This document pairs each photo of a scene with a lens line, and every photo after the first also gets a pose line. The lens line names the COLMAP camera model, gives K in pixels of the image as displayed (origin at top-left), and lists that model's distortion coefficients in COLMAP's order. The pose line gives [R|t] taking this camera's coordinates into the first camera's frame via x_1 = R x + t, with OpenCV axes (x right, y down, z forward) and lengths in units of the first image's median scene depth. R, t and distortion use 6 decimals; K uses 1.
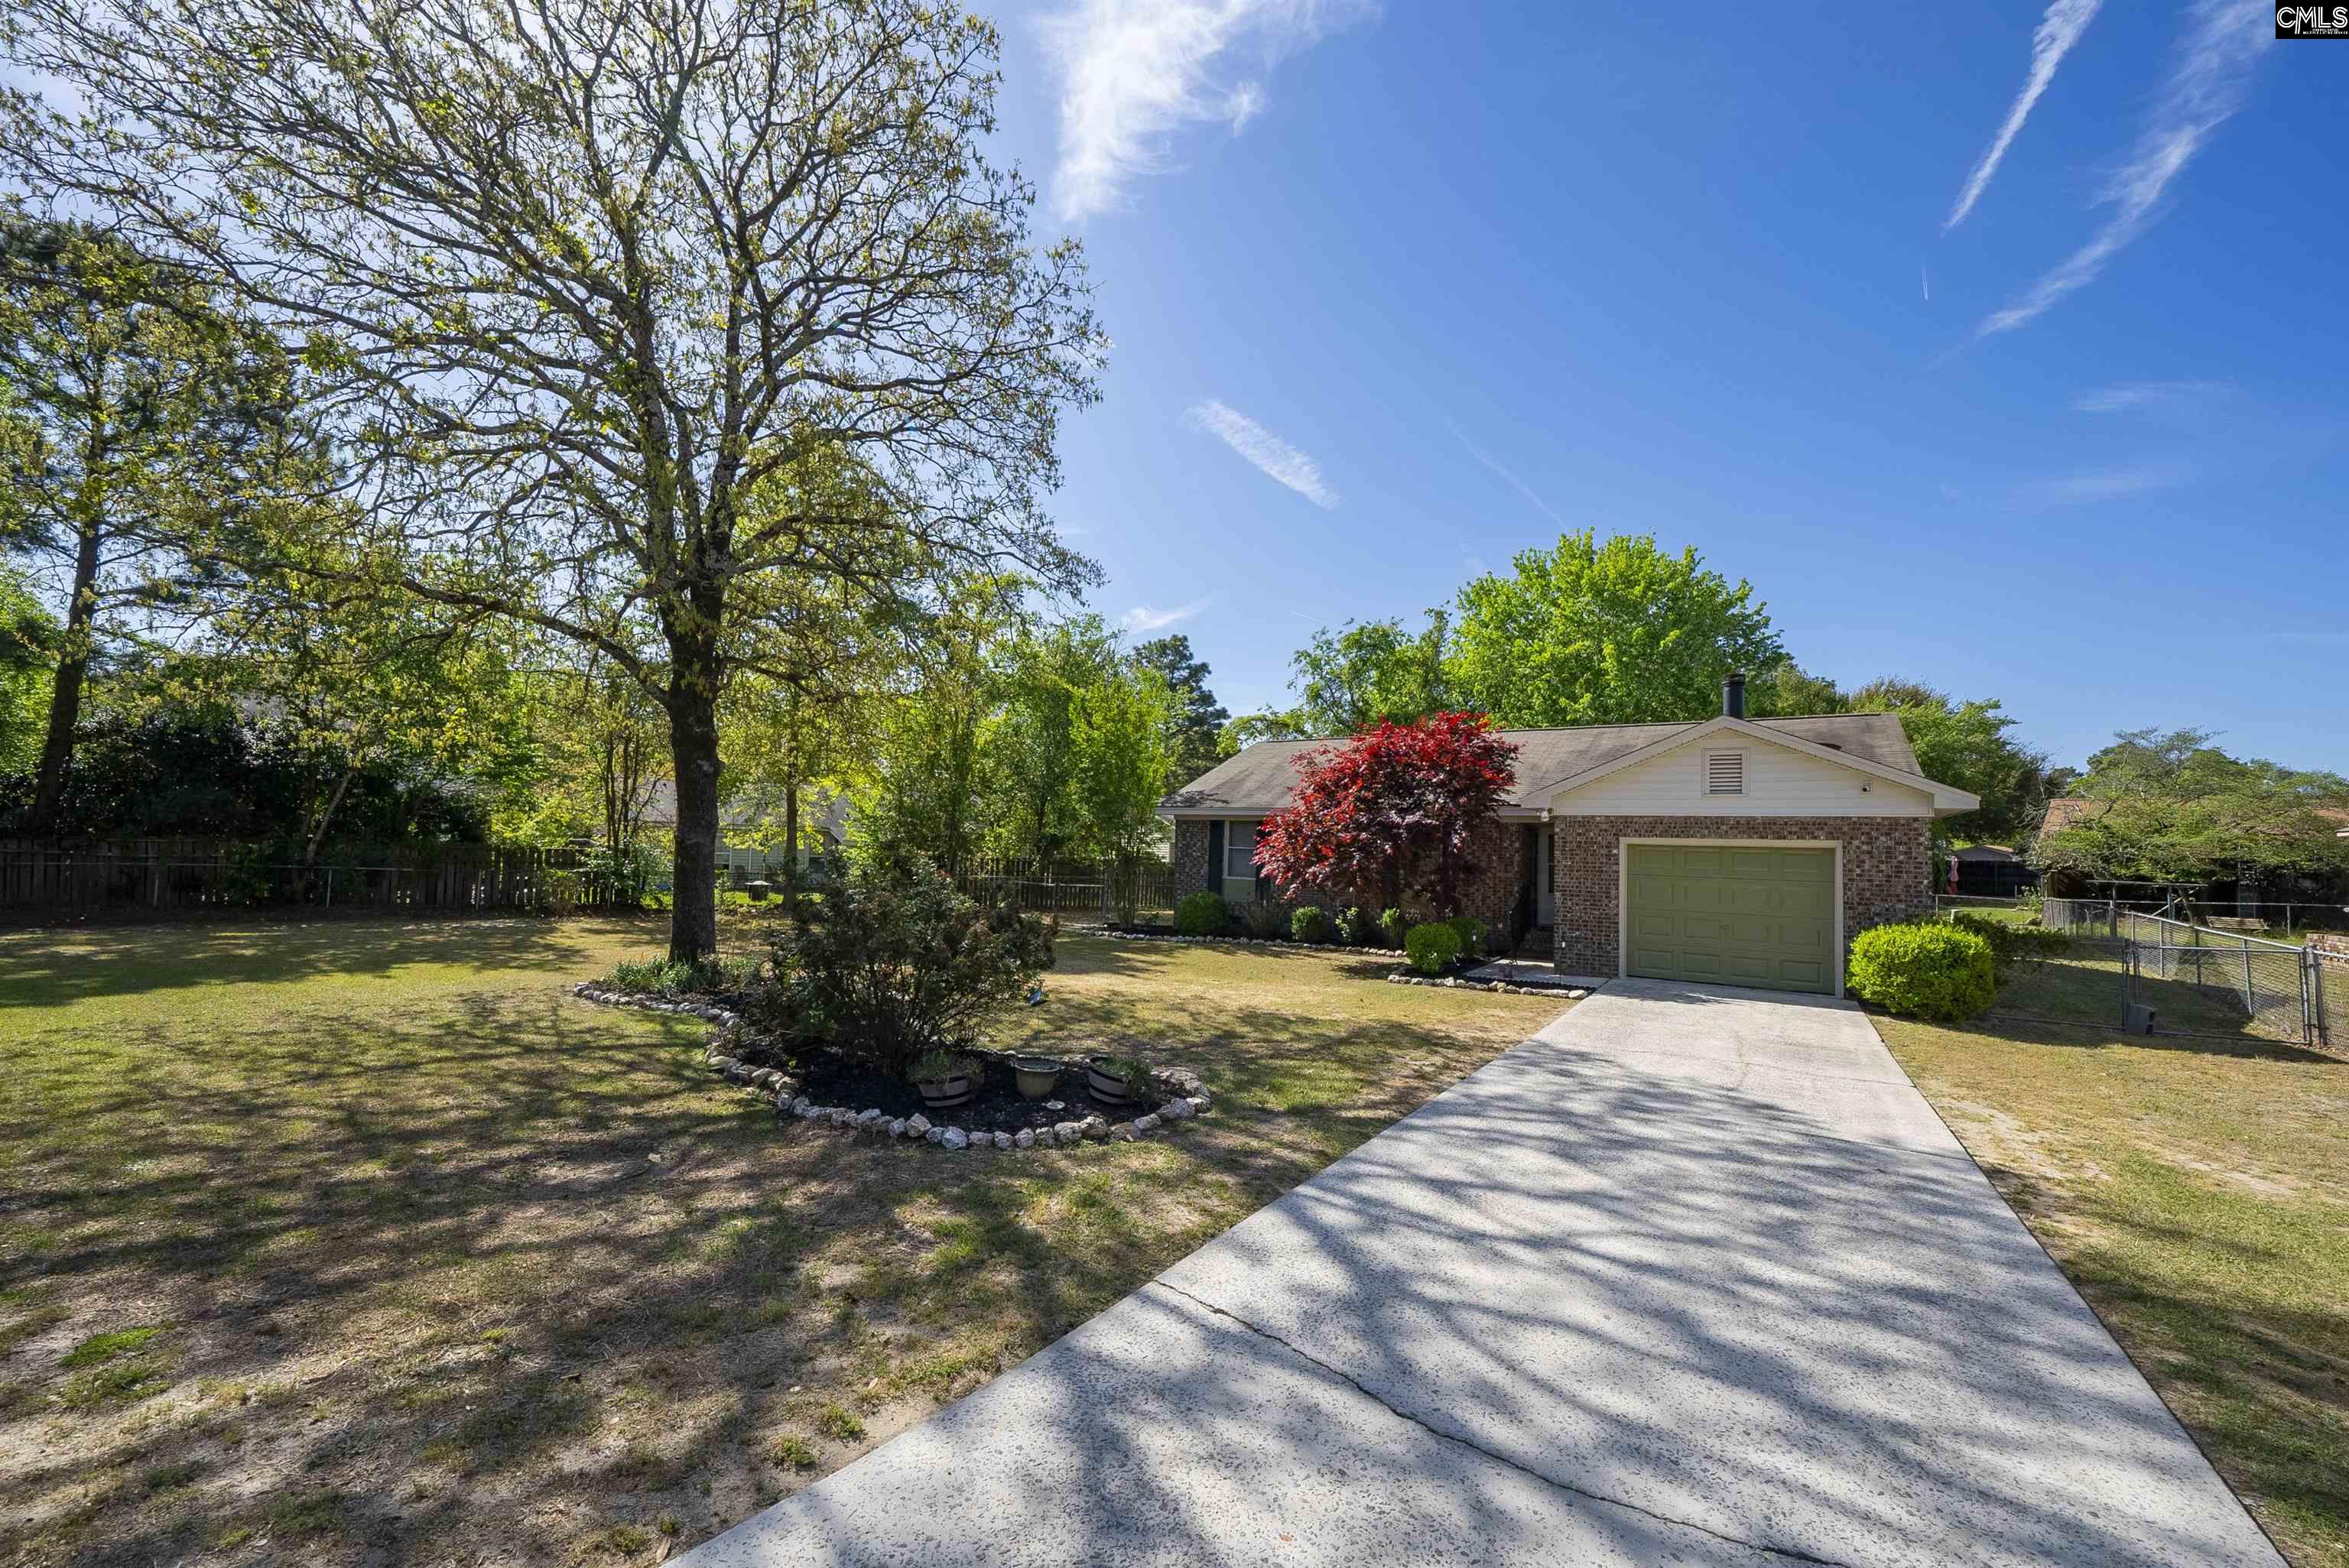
lens RADIAL K [[928.3, 0, 1153.3], [0, 928.3, 808.5], [0, 0, 1]] dist [-0.020575, 0.003250]
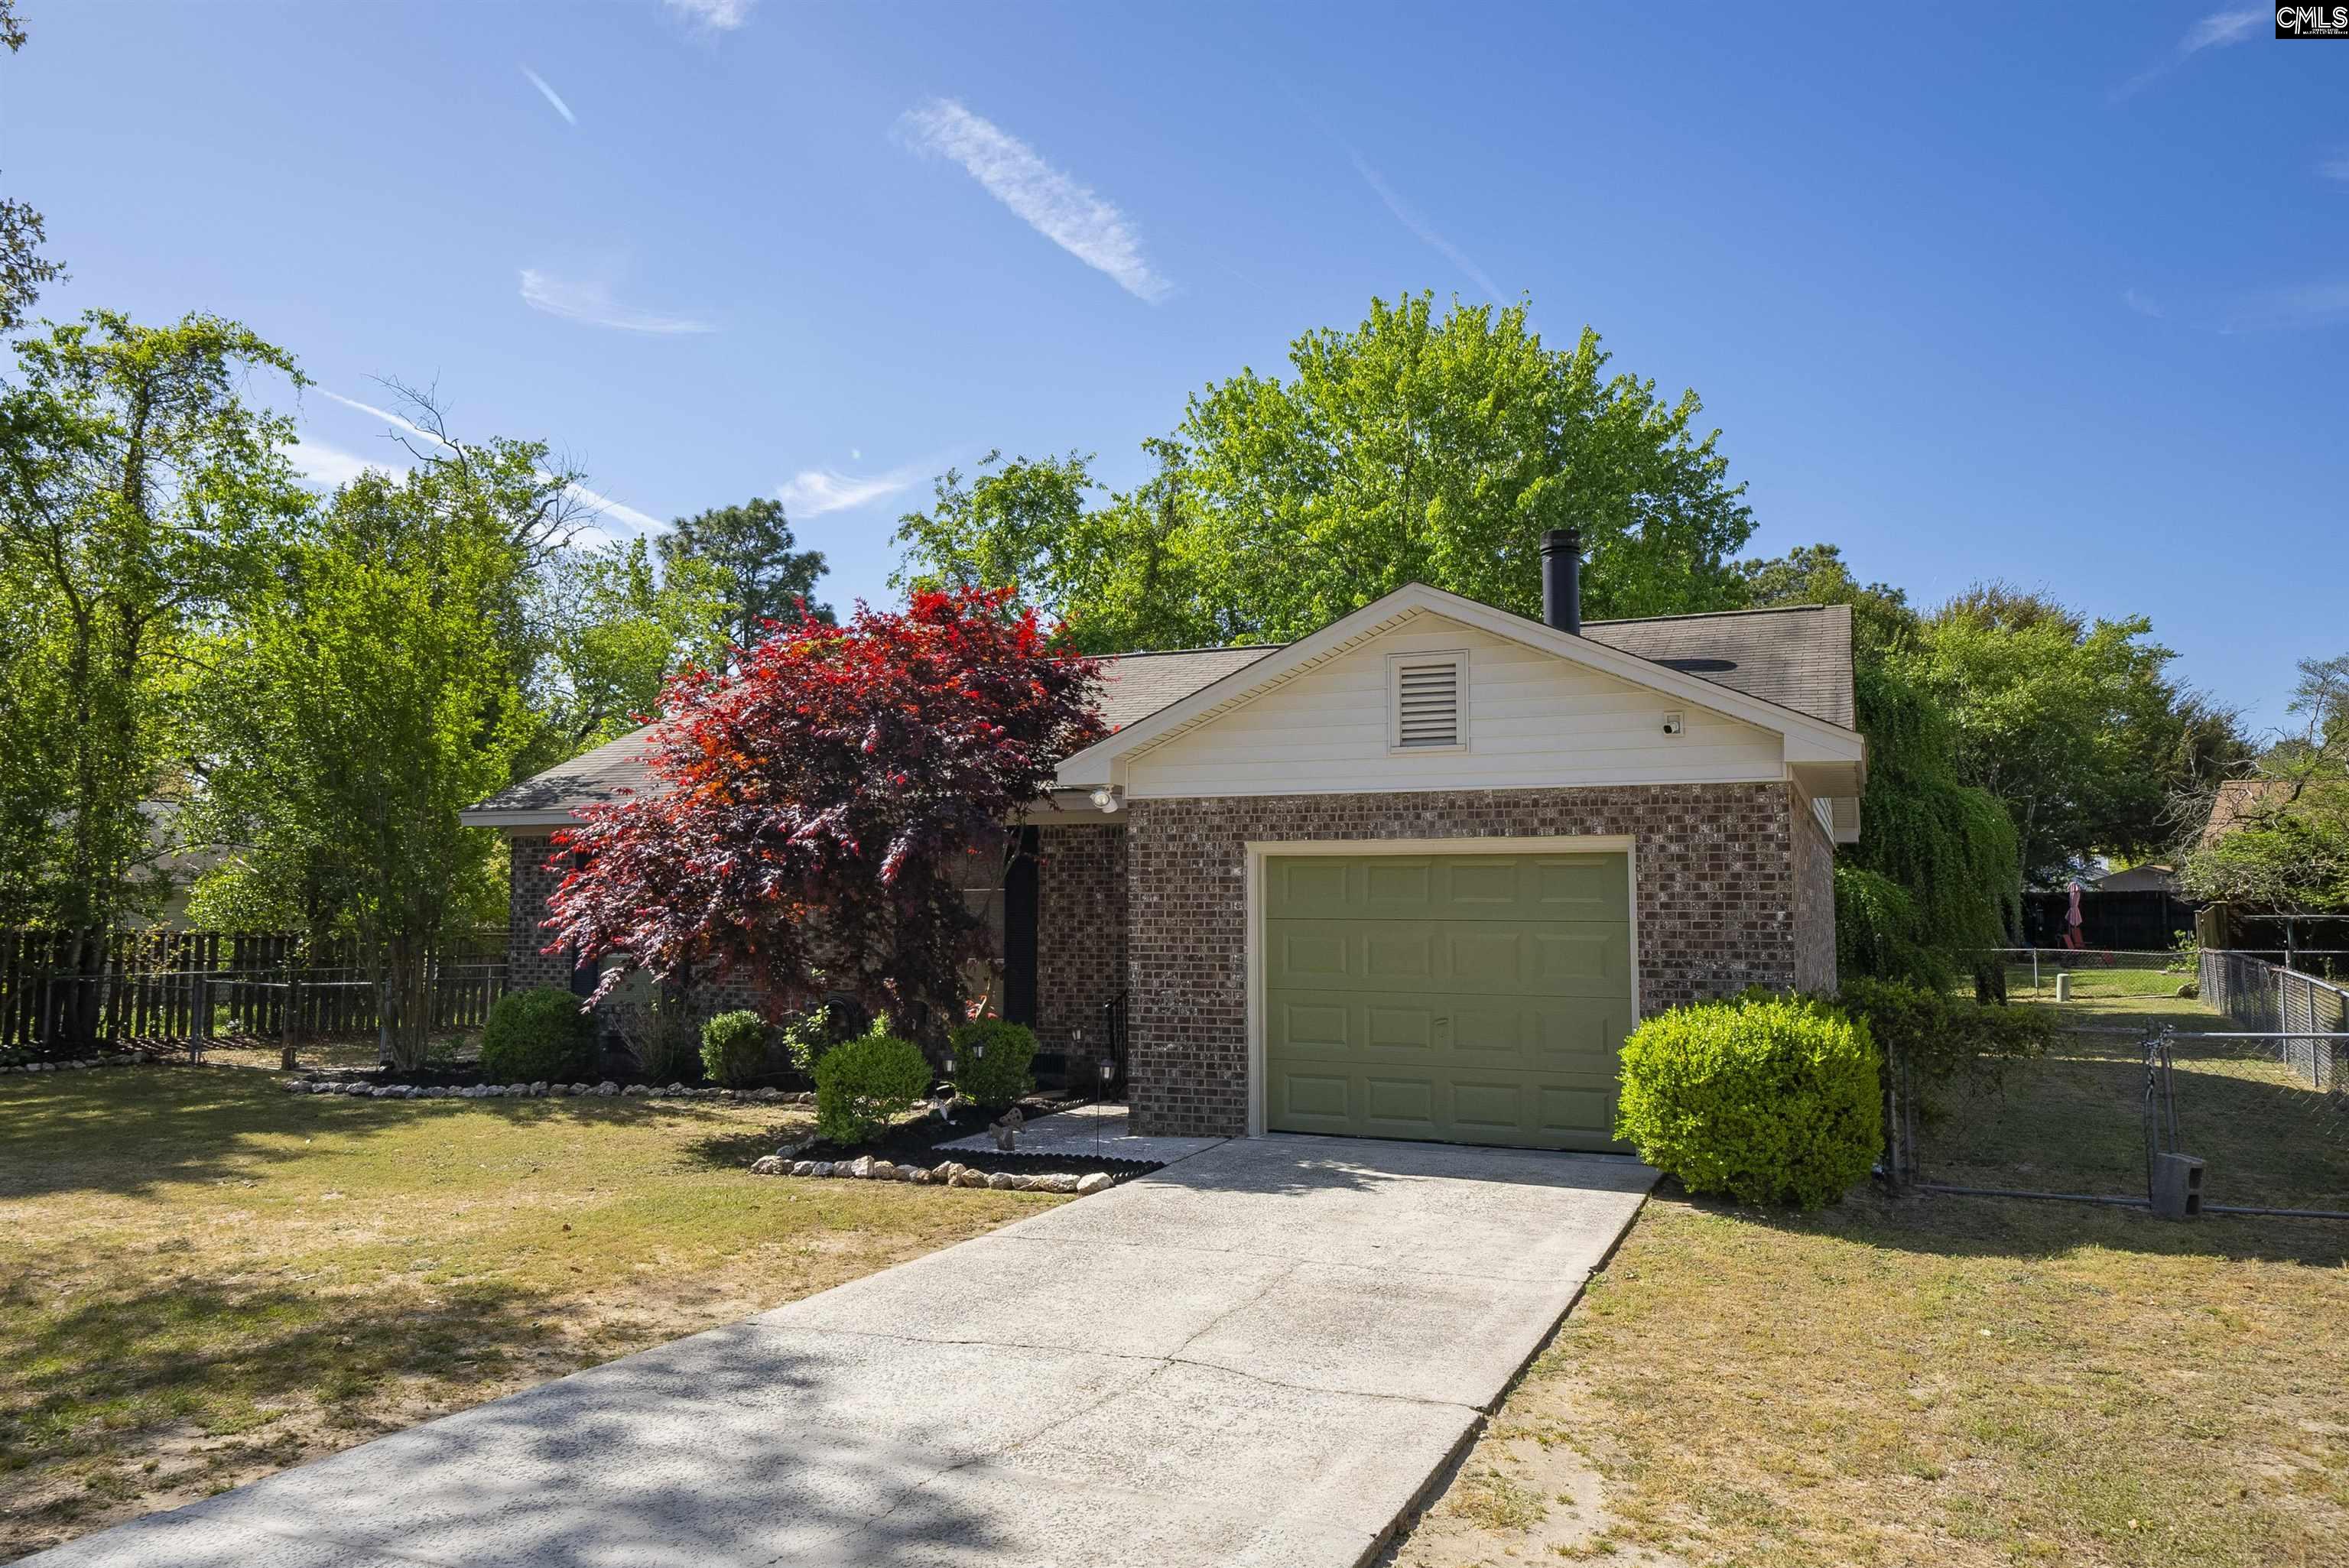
lens RADIAL K [[1652.0, 0, 1167.3], [0, 1652.0, 818.6], [0, 0, 1]] dist [0.040616, -0.006244]
pose [[0.982932, -0.018167, 0.183070, 0.185015], [0.020130, 0.999758, -0.008871, 0.015369], [-0.182864, 0.012404, 0.983060, 0.098052]]
